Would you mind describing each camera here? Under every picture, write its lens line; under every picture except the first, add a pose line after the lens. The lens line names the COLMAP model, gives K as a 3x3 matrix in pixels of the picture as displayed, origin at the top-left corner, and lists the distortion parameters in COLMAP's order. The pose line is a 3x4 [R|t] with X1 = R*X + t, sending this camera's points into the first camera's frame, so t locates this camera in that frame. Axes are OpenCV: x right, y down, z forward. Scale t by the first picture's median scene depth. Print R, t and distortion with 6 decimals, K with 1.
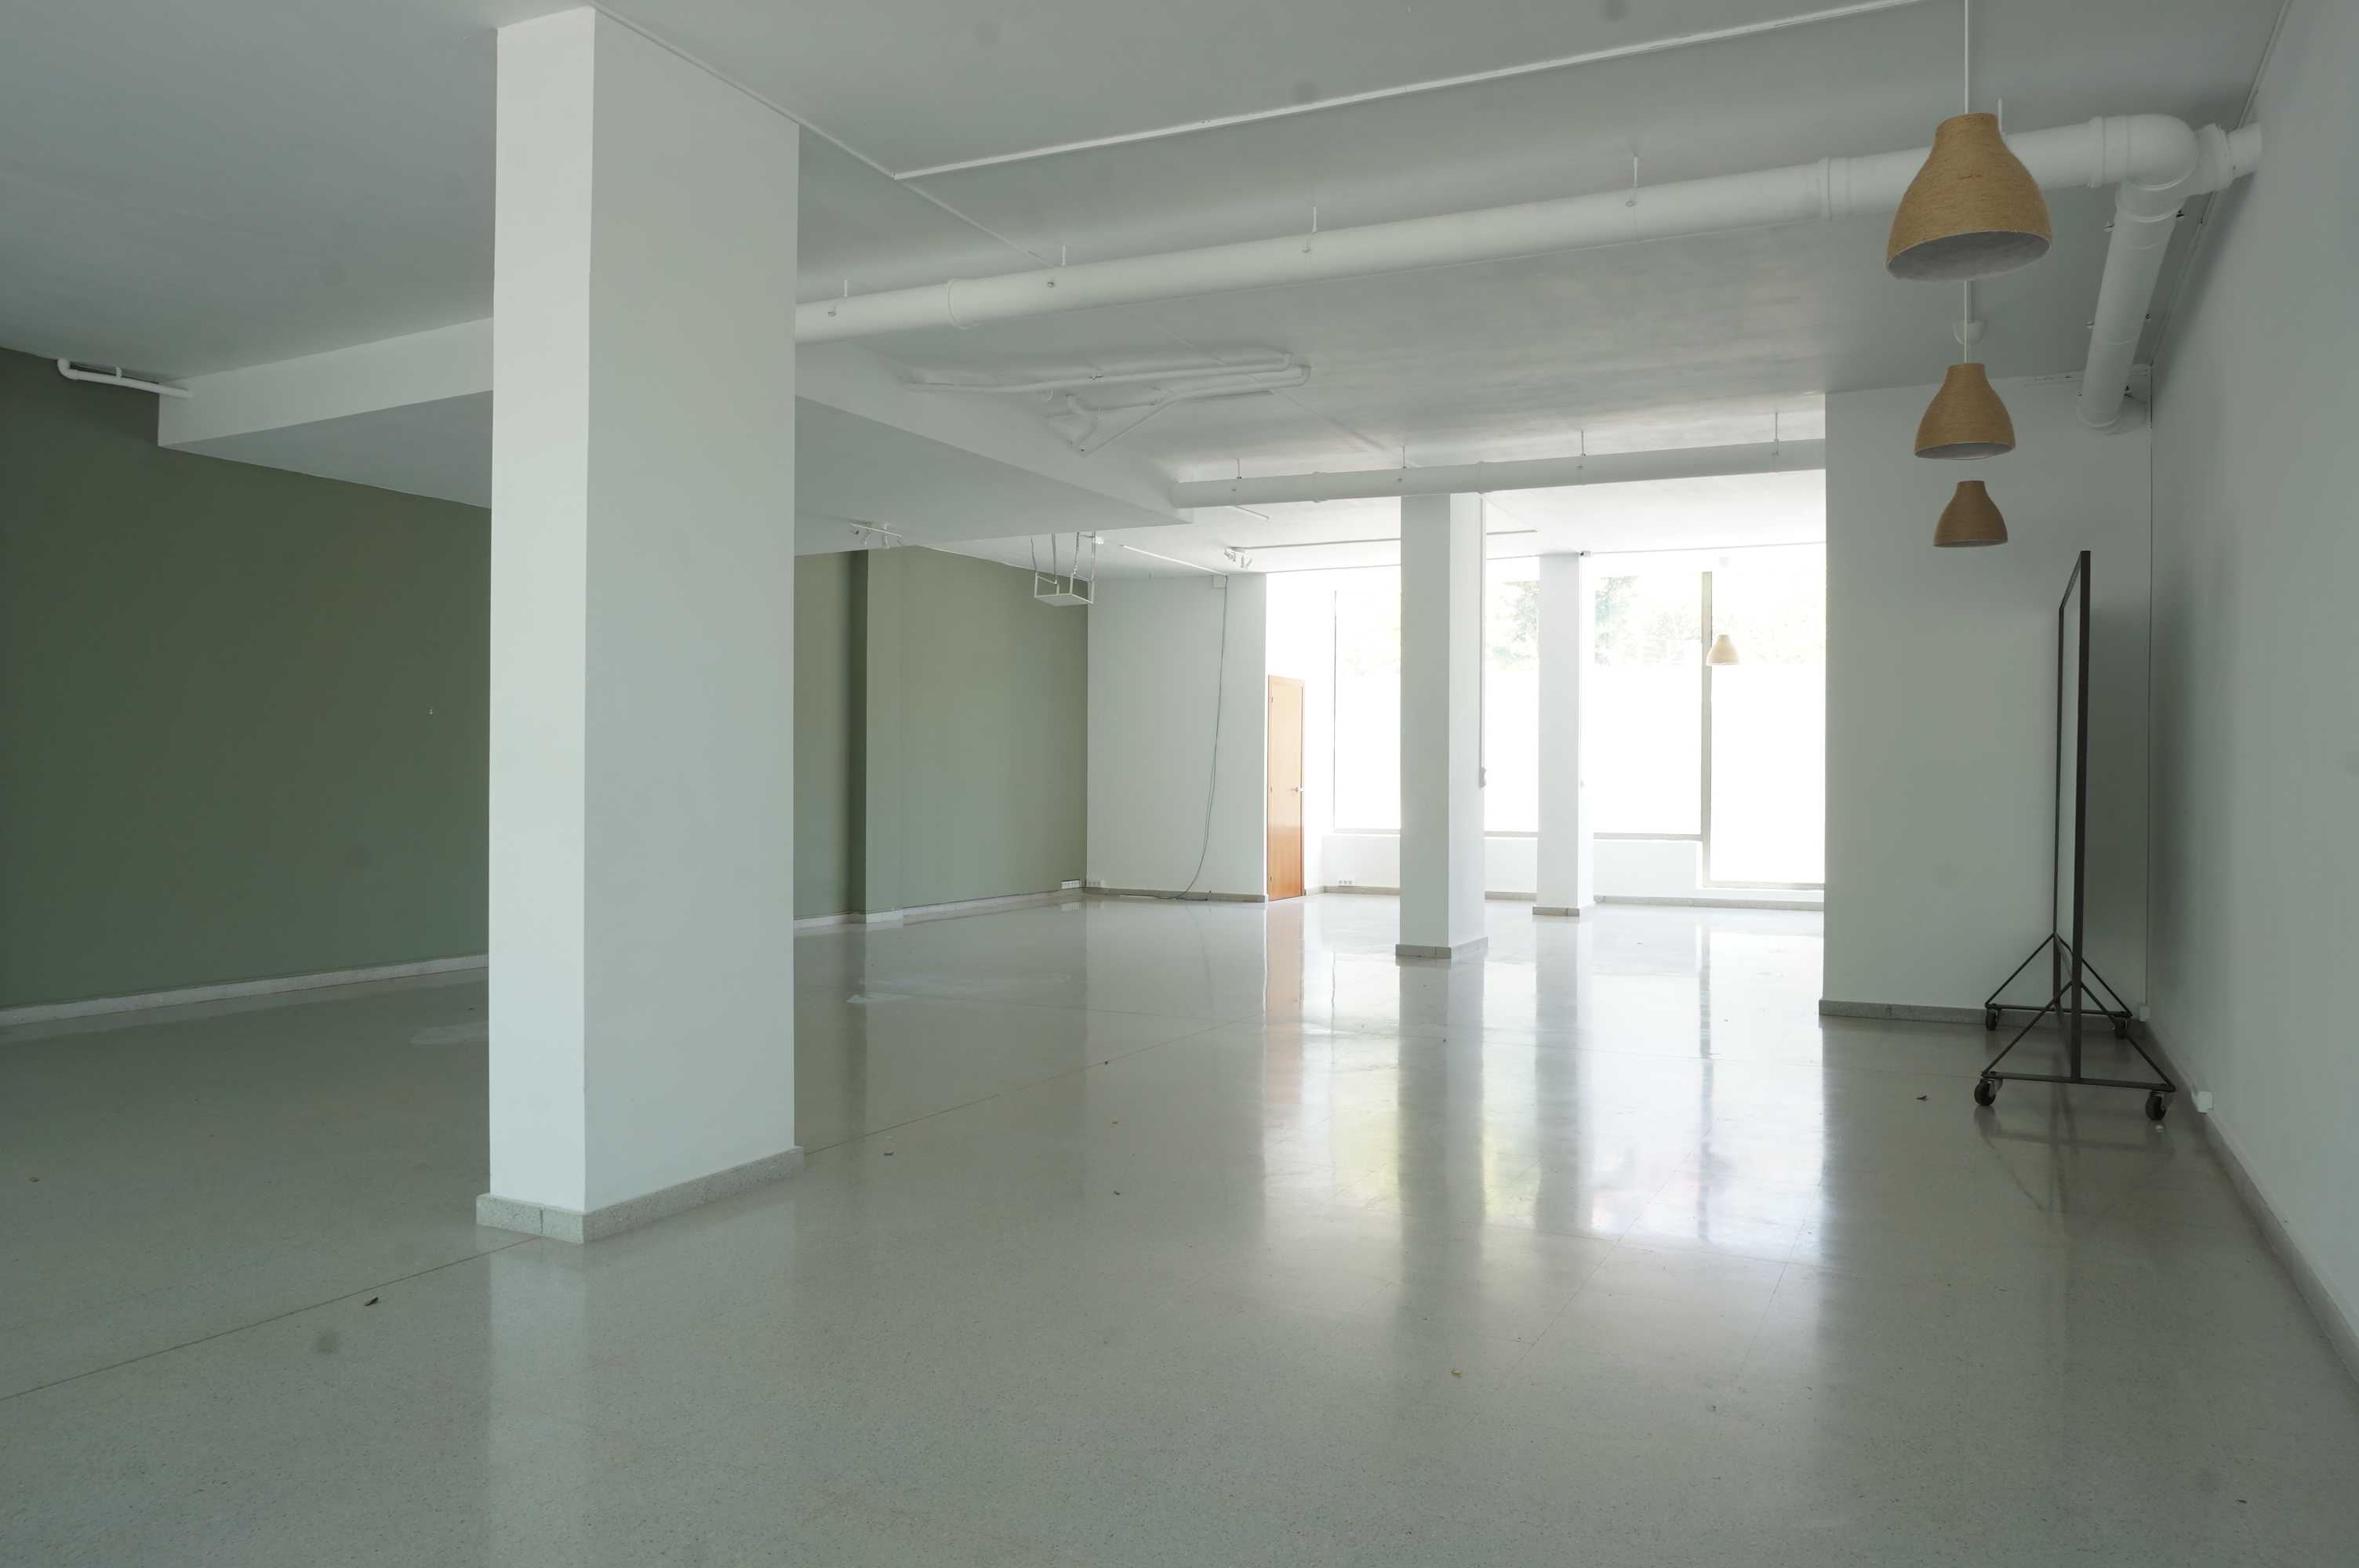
lens RADIAL K [[1577.3, 0, 1177.1], [0, 1577.3, 786.2], [0, 0, 1]] dist [-0.059305, 0.050963]
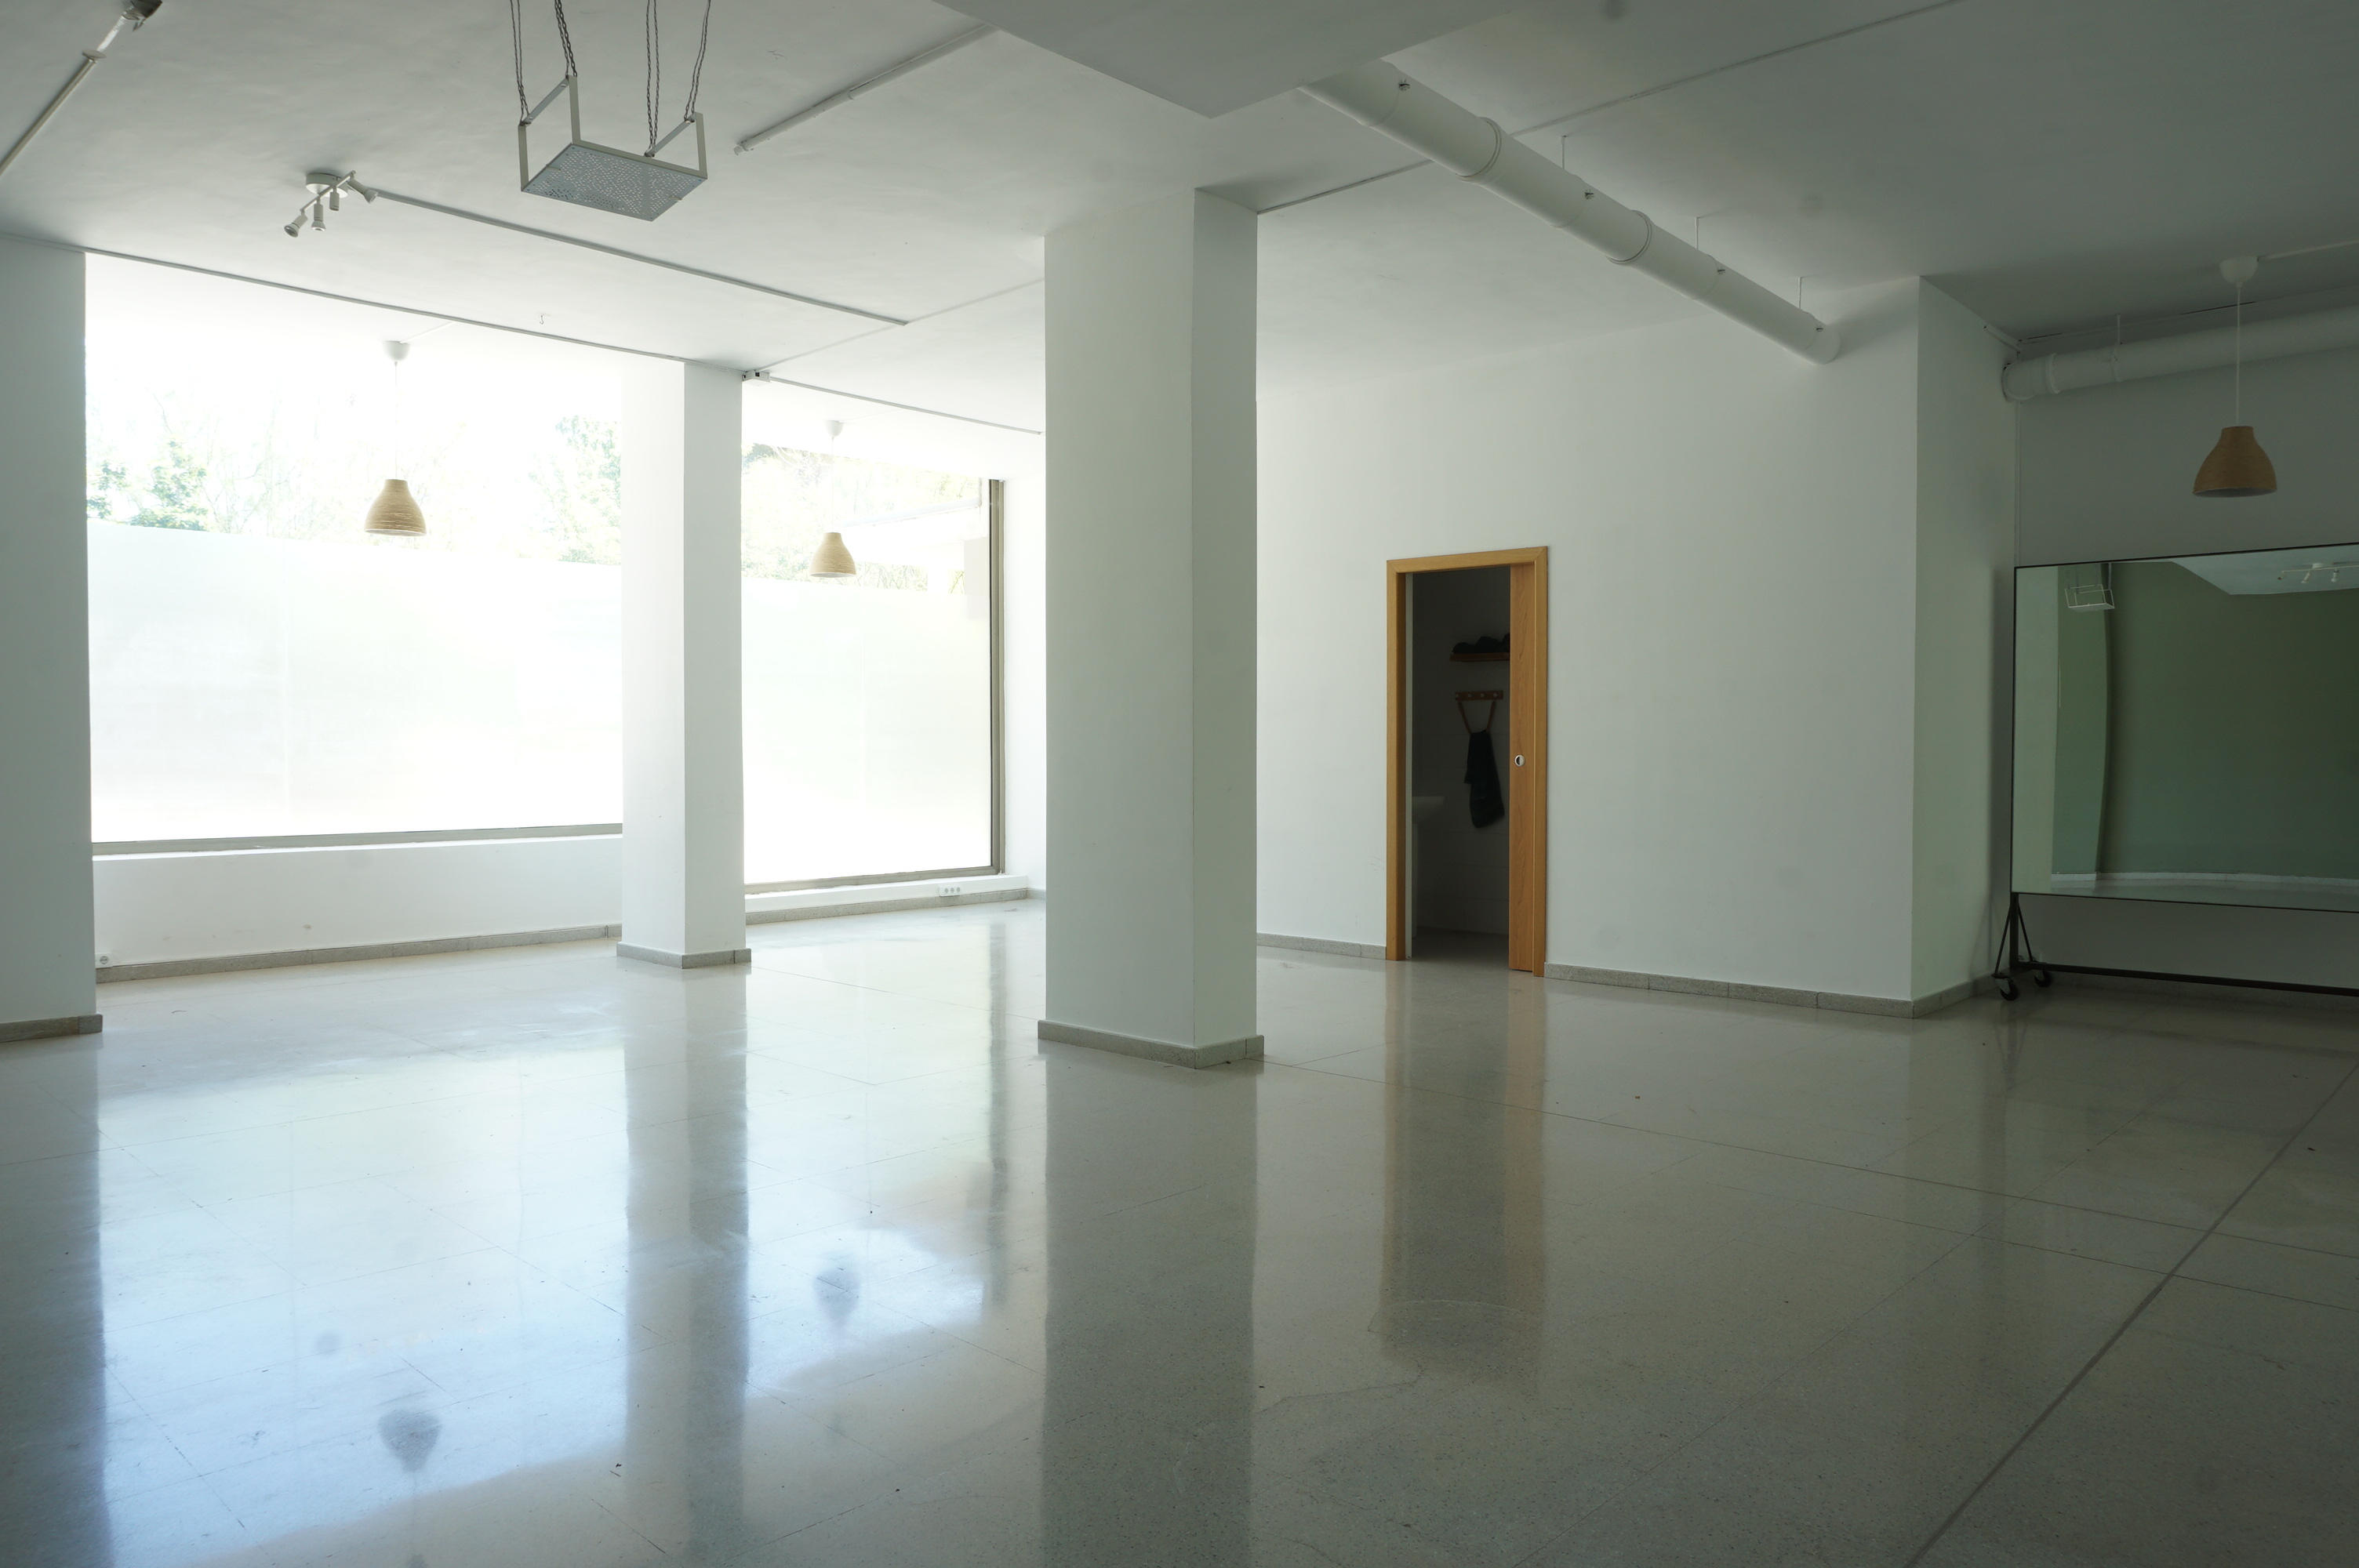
lens RADIAL K [[1577.0, 0, 1179.5], [0, 1577.0, 784.0], [0, 0, 1]] dist [-0.055579, 0.037359]
pose [[0.269043, -0.025824, 0.962782, -0.484747], [0.004251, 0.999663, 0.025625, -0.003290], [-0.963119, -0.002801, 0.269062, 1.113122]]
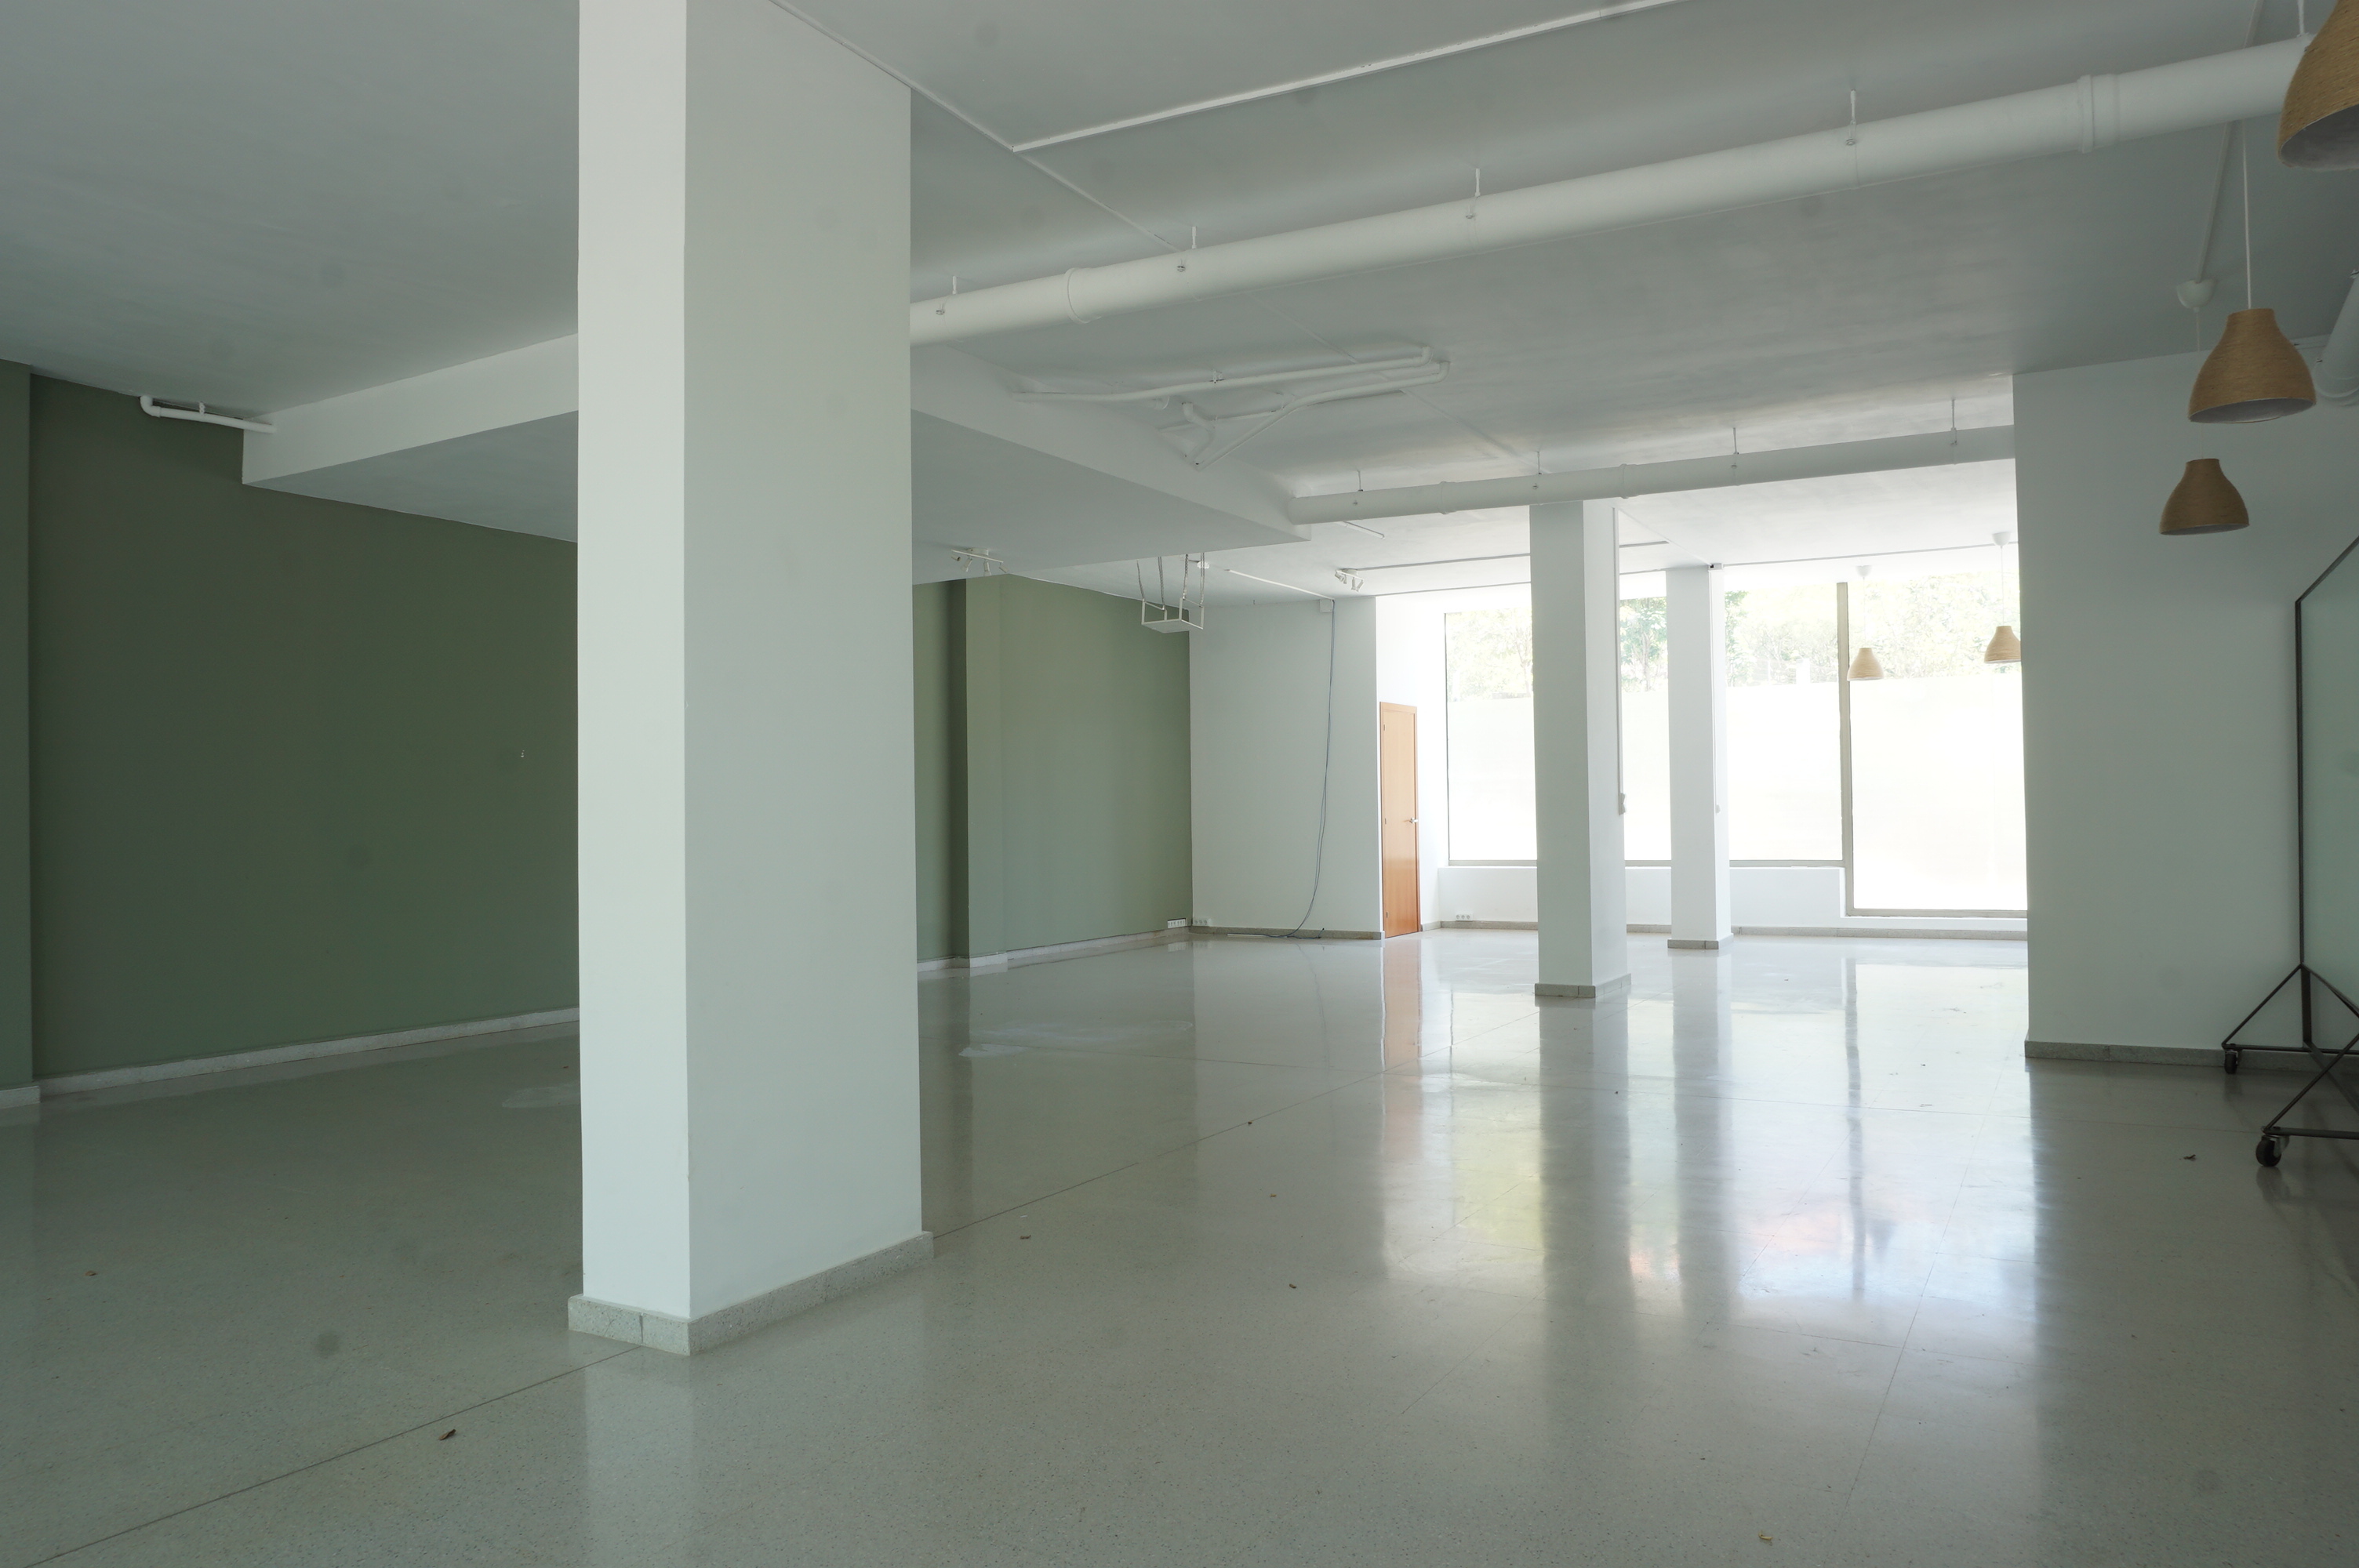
lens RADIAL K [[1577.0, 0, 1179.5], [0, 1577.0, 784.0], [0, 0, 1]] dist [-0.055579, 0.037359]
pose [[0.998490, -0.019373, -0.051399, -0.028241], [0.018148, 0.999542, -0.024201, 0.000824], [0.051844, 0.023231, 0.998385, 0.068907]]
